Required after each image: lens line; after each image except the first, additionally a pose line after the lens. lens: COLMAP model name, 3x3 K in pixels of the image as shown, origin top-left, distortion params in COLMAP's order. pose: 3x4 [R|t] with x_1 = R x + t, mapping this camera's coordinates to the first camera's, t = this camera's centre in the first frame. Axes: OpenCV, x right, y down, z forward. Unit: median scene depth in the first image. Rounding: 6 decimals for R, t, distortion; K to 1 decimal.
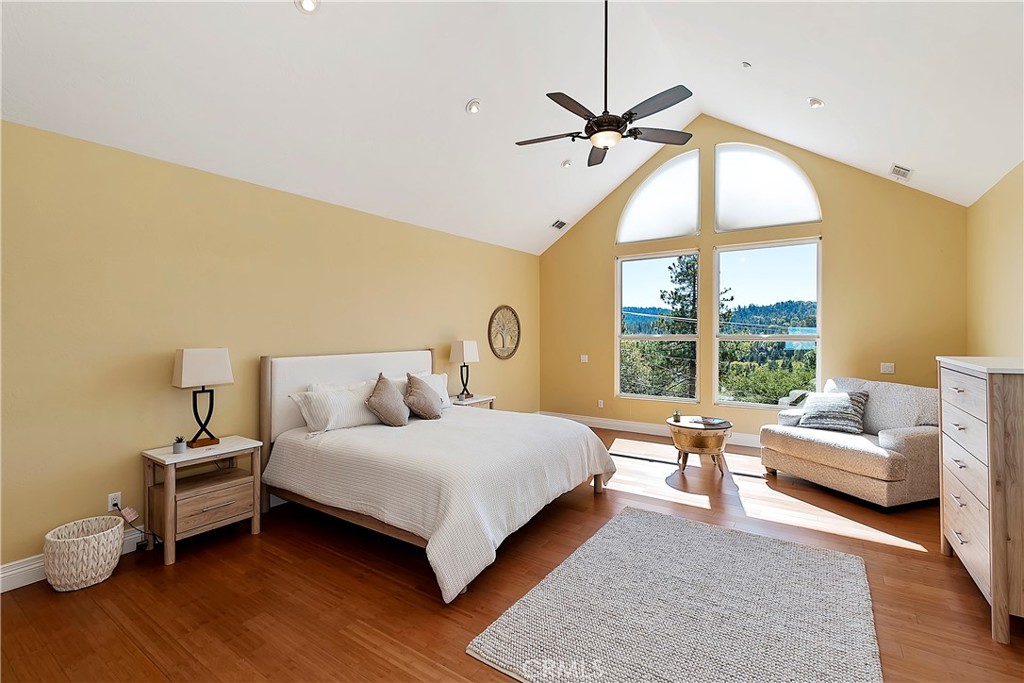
lens RADIAL K [[456.3, 0, 513.2], [0, 456.3, 334.2], [0, 0, 1]] dist [0.001688, 0.000070]
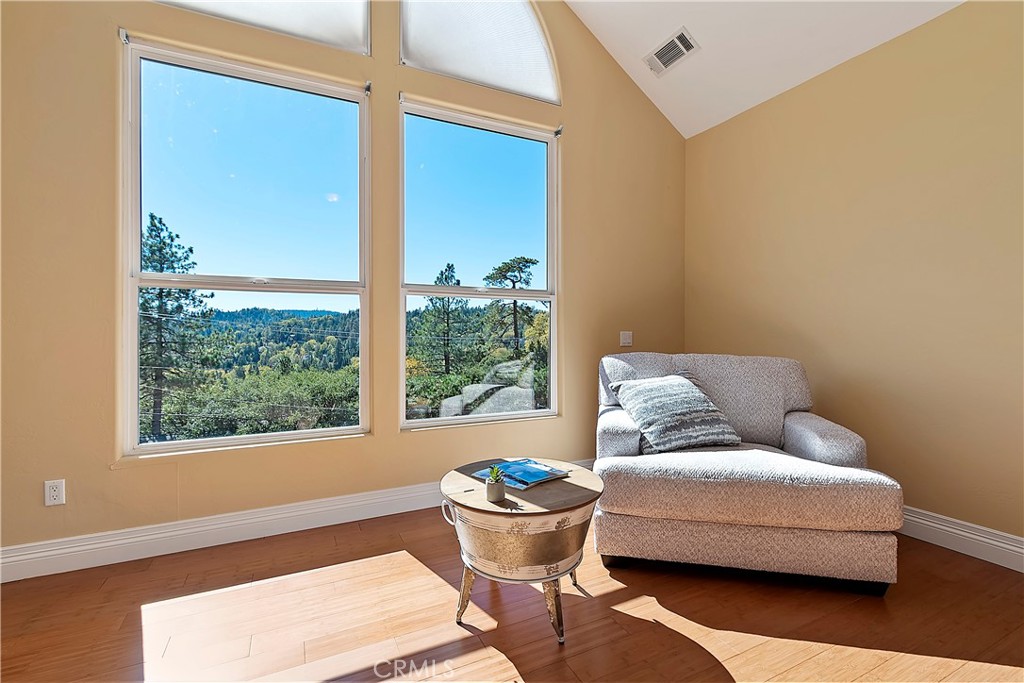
lens RADIAL K [[456.3, 0, 505.5], [0, 456.3, 336.7], [0, 0, 1]] dist [0.001688, 0.000070]
pose [[0.505733, -0.000434, 0.862690, 0.086825], [0.005884, 0.999978, -0.002946, 0.056140], [-0.862670, 0.006566, 0.505725, 0.625164]]
